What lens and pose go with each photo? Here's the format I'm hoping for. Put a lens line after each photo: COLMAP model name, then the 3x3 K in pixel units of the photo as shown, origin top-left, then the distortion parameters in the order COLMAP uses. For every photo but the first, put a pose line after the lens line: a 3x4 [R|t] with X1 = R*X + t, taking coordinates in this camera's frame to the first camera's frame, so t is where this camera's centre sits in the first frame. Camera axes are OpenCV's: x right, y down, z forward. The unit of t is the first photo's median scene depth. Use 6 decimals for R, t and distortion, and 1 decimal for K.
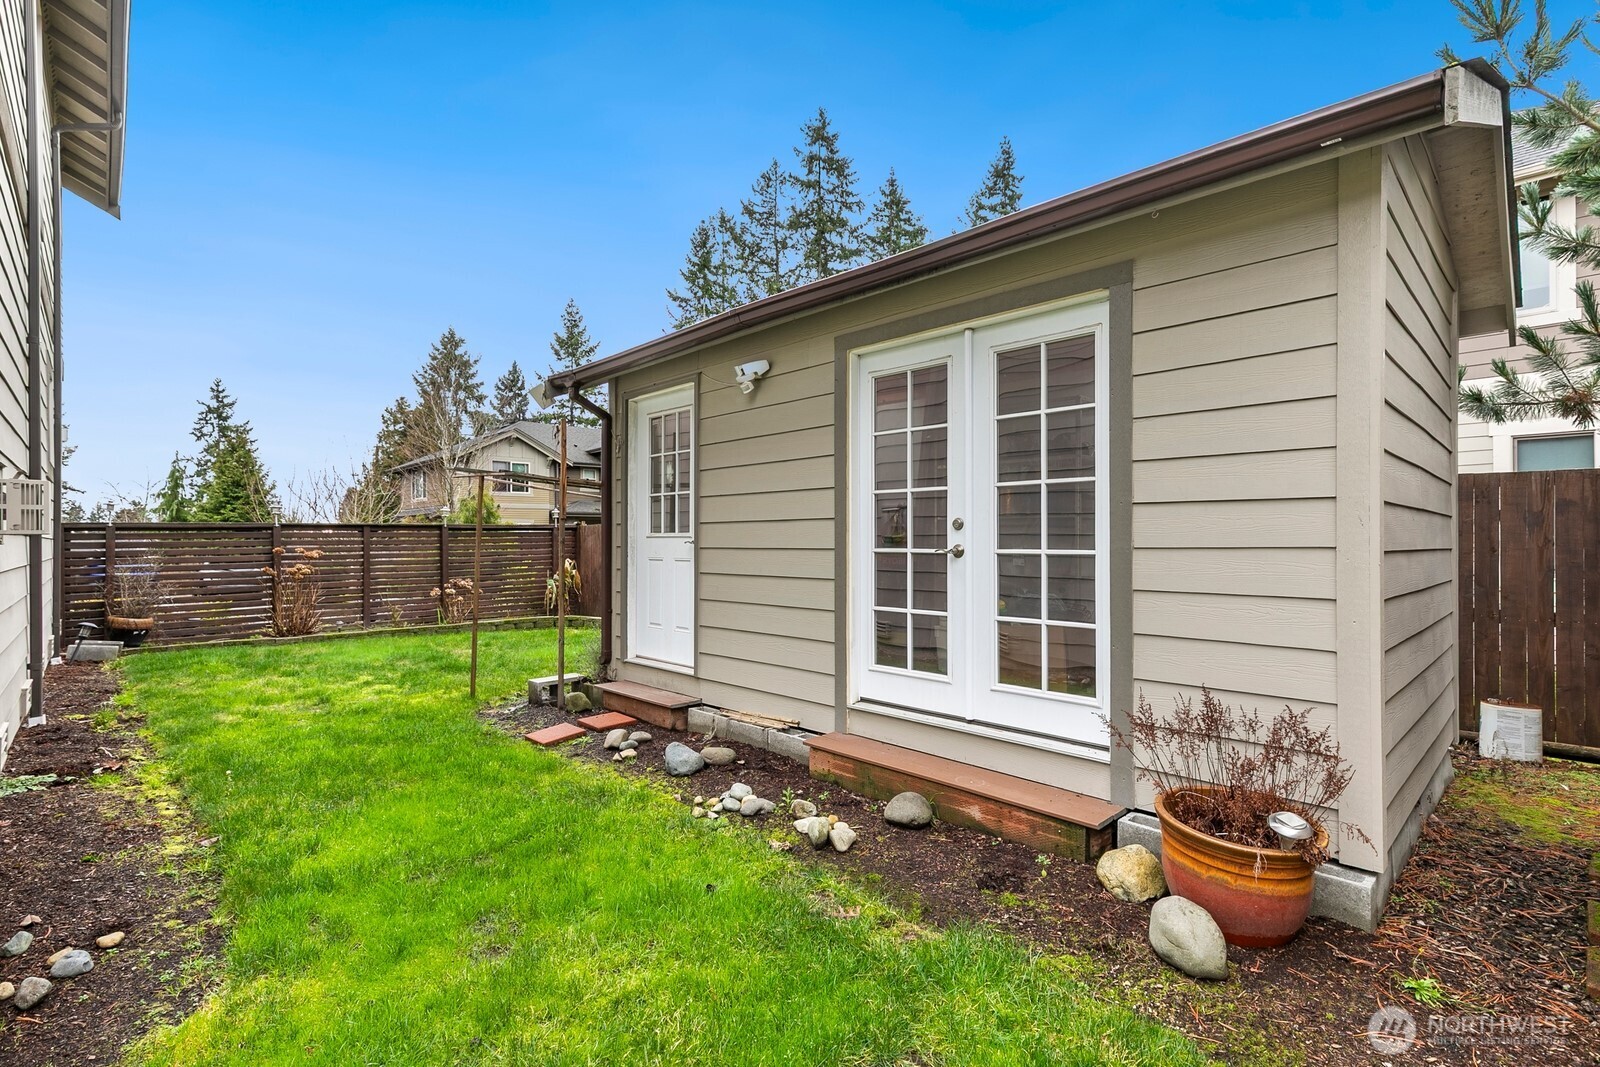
lens RADIAL K [[734.3, 0, 800.0], [0, 734.3, 533.5], [0, 0, 1]] dist [0.024700, 0.000133]
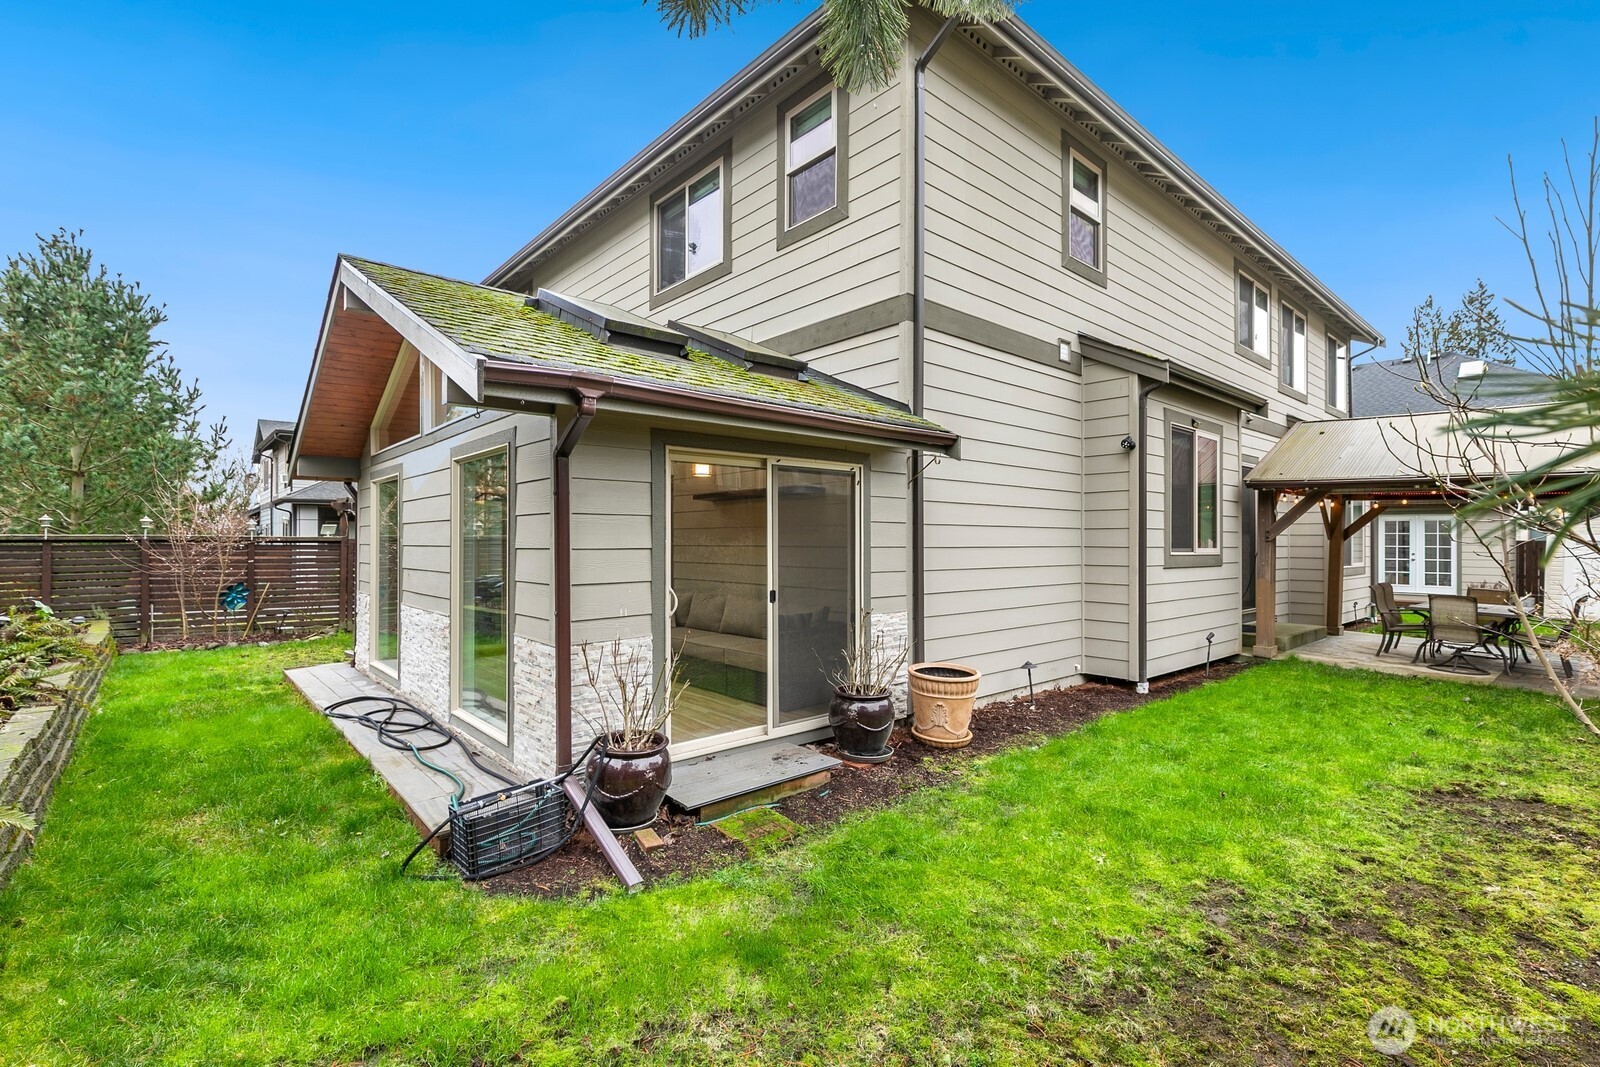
lens RADIAL K [[734.3, 0, 800.0], [0, 734.3, 533.5], [0, 0, 1]] dist [0.024700, 0.000133]
pose [[0.999956, 0.009041, -0.002438, -3.862088], [-0.009041, 0.999959, 0.000080, -0.113070], [0.002438, -0.000058, 0.999997, -3.997560]]
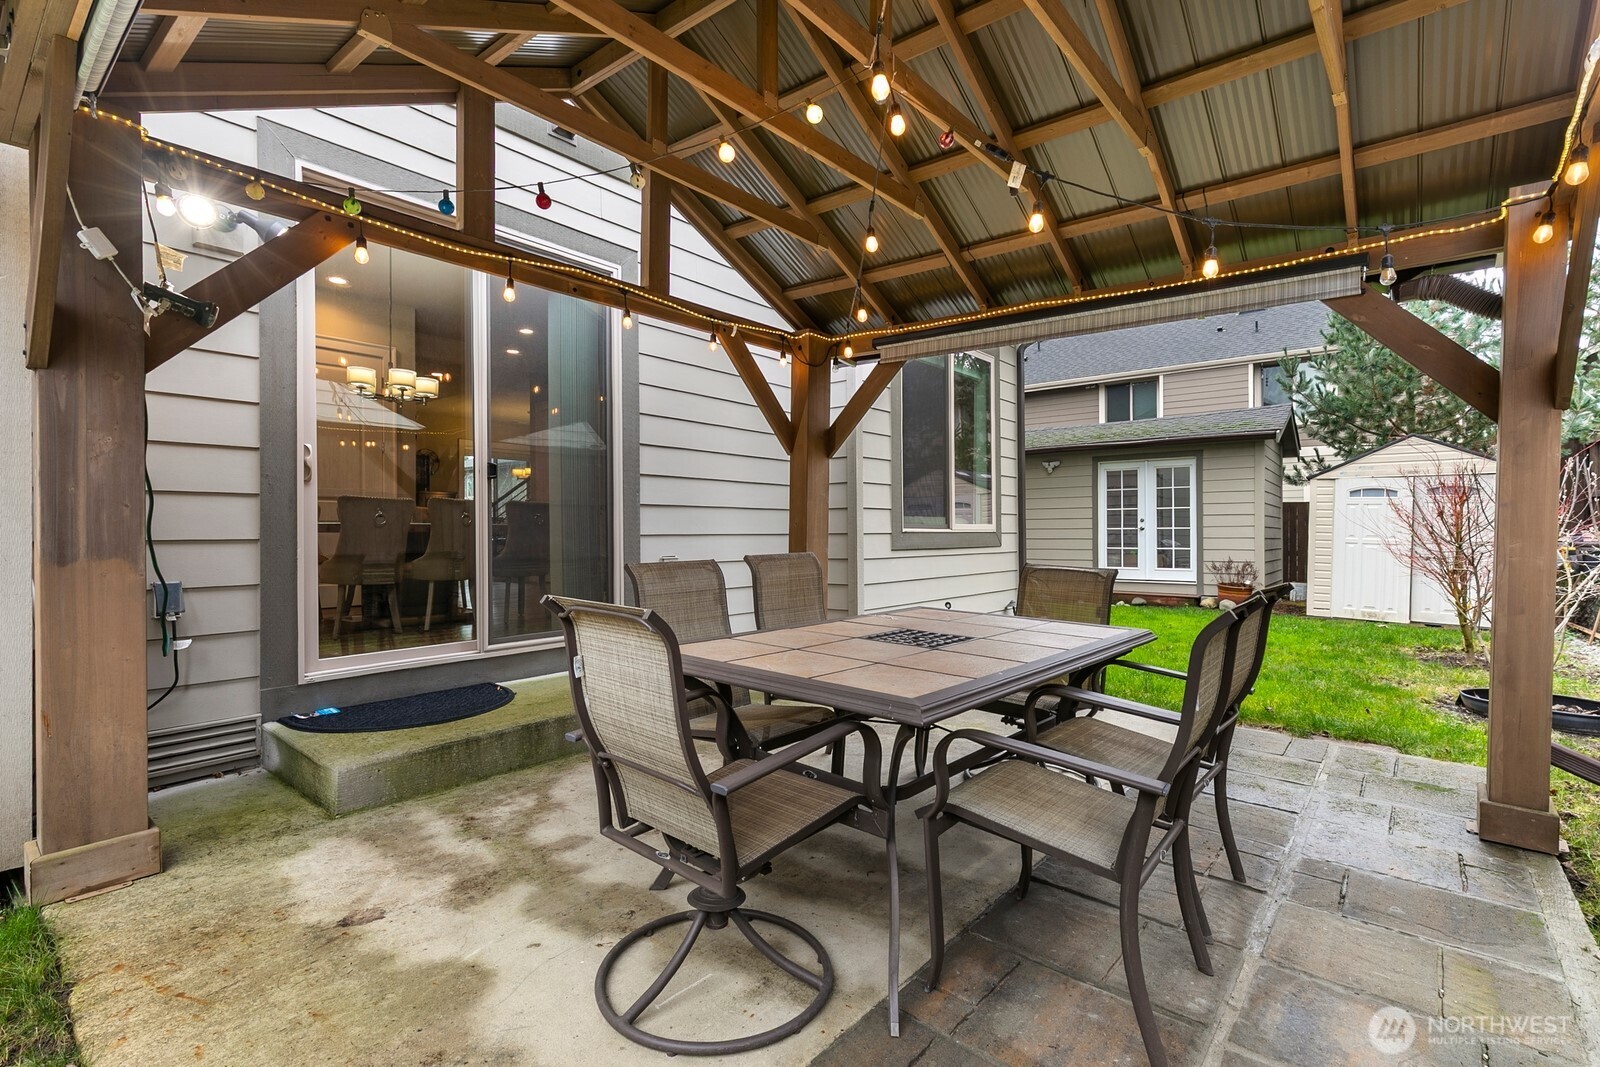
lens RADIAL K [[734.3, 0, 800.0], [0, 734.3, 533.5], [0, 0, 1]] dist [0.024700, 0.000133]
pose [[0.991287, 0.000959, 0.131718, -1.678427], [-0.001621, 0.999987, 0.004922, 0.031746], [-0.131711, -0.005093, 0.991275, -1.990459]]
